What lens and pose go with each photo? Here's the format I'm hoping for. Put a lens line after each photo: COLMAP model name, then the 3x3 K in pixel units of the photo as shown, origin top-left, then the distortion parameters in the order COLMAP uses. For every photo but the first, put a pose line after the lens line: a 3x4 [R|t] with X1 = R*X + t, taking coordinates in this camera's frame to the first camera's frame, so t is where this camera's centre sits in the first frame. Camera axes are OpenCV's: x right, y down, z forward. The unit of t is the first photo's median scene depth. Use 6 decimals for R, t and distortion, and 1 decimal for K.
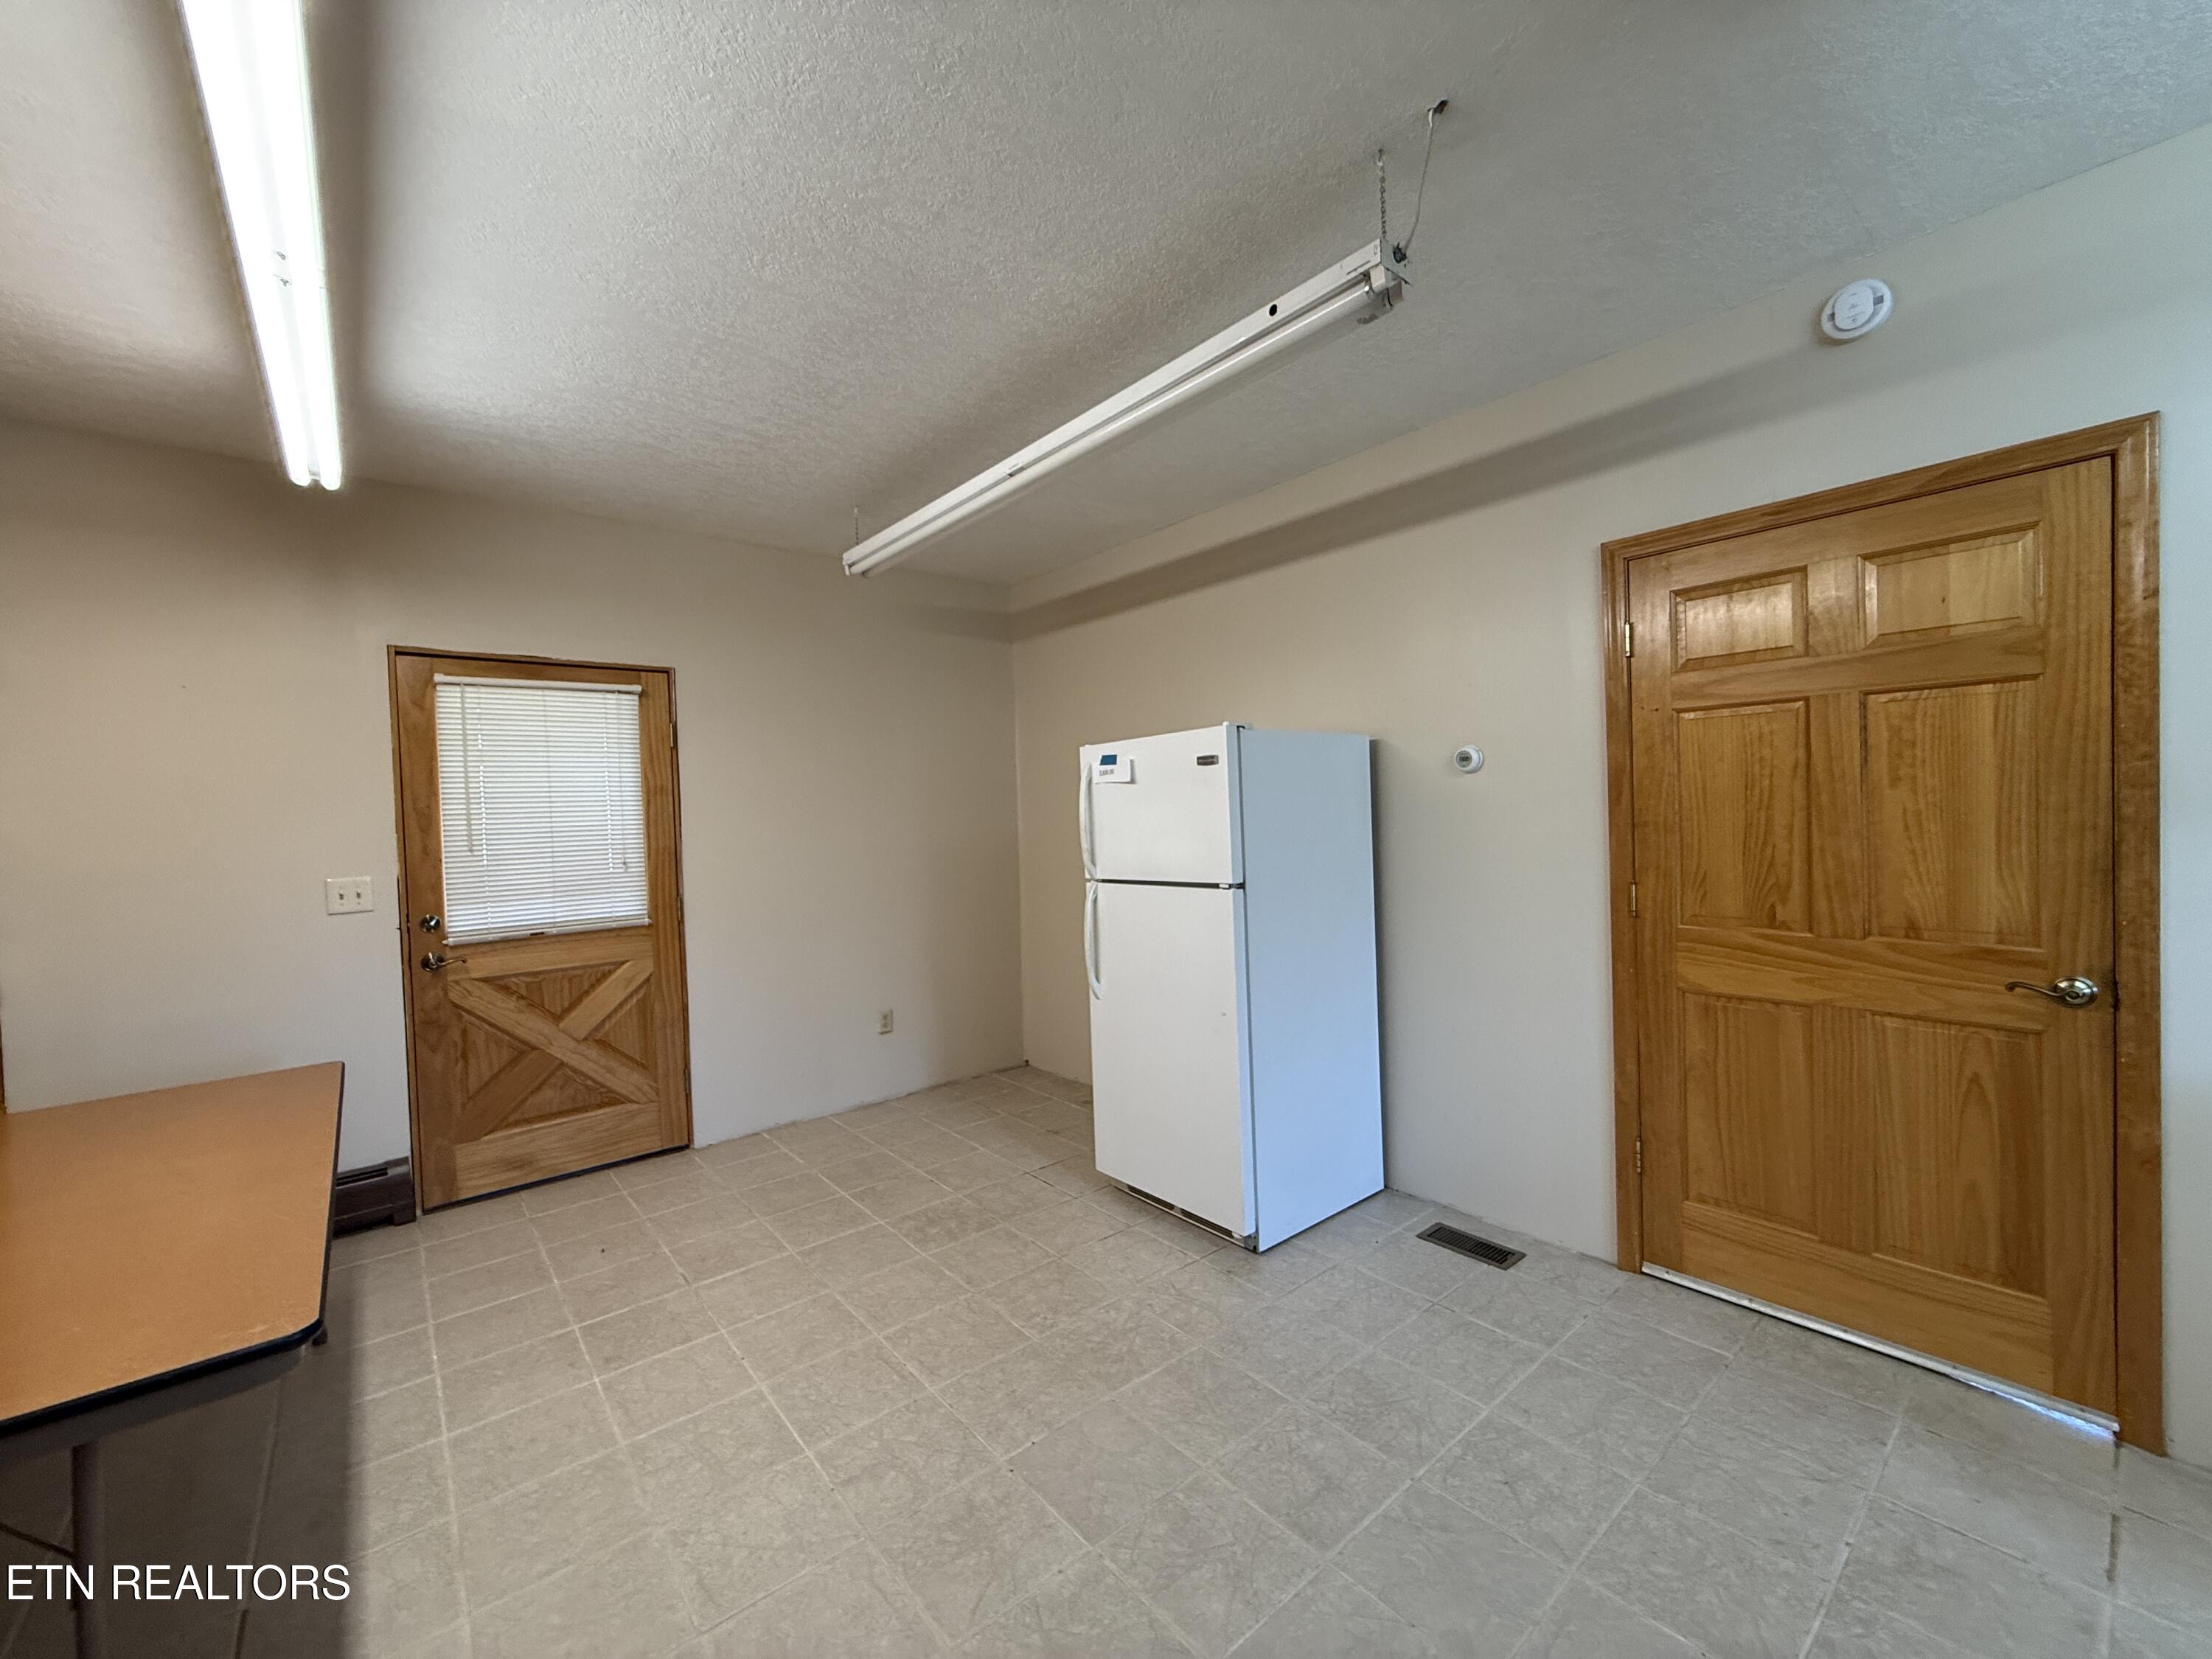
lens RADIAL K [[883.3, 0, 1106.5], [0, 883.3, 832.0], [0, 0, 1]] dist [-0.001912, 0.000597]
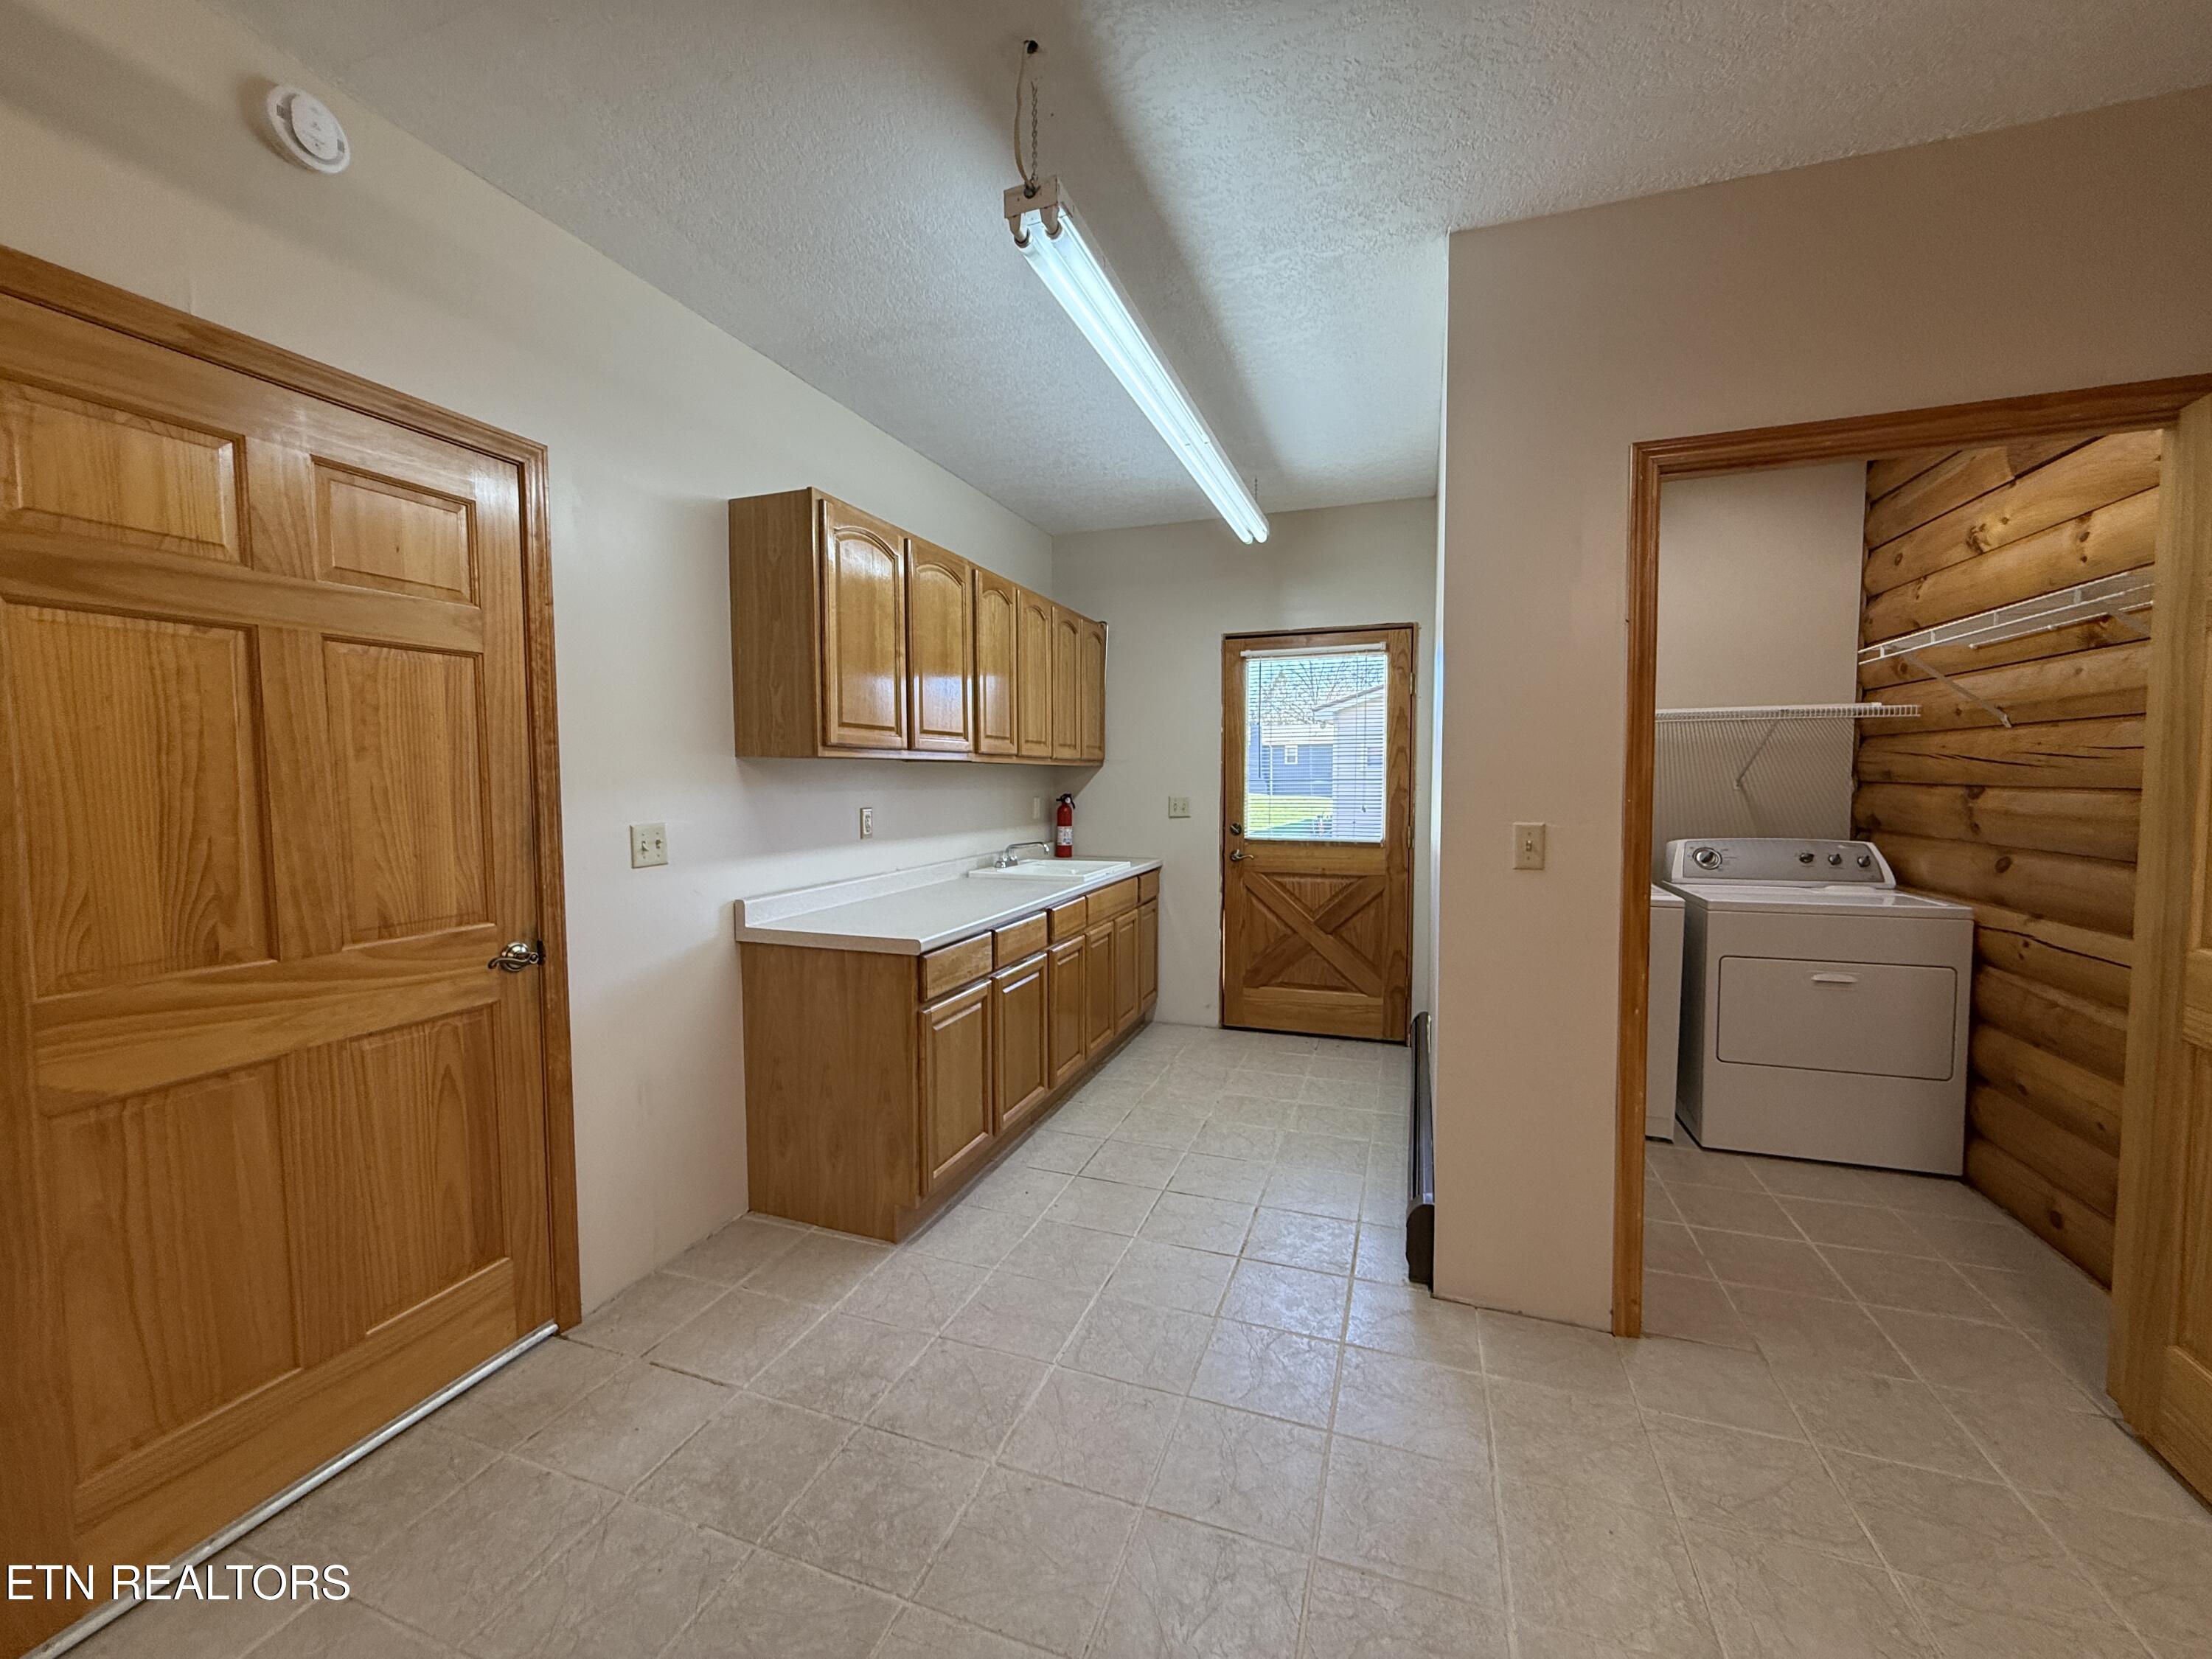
lens RADIAL K [[883.3, 0, 1104.8], [0, 883.3, 823.7], [0, 0, 1]] dist [-0.001912, 0.000597]
pose [[-0.504037, -0.021748, 0.863408, -0.168903], [0.035080, 0.998342, 0.045626, -0.003993], [-0.862969, 0.053285, -0.502439, 0.820325]]
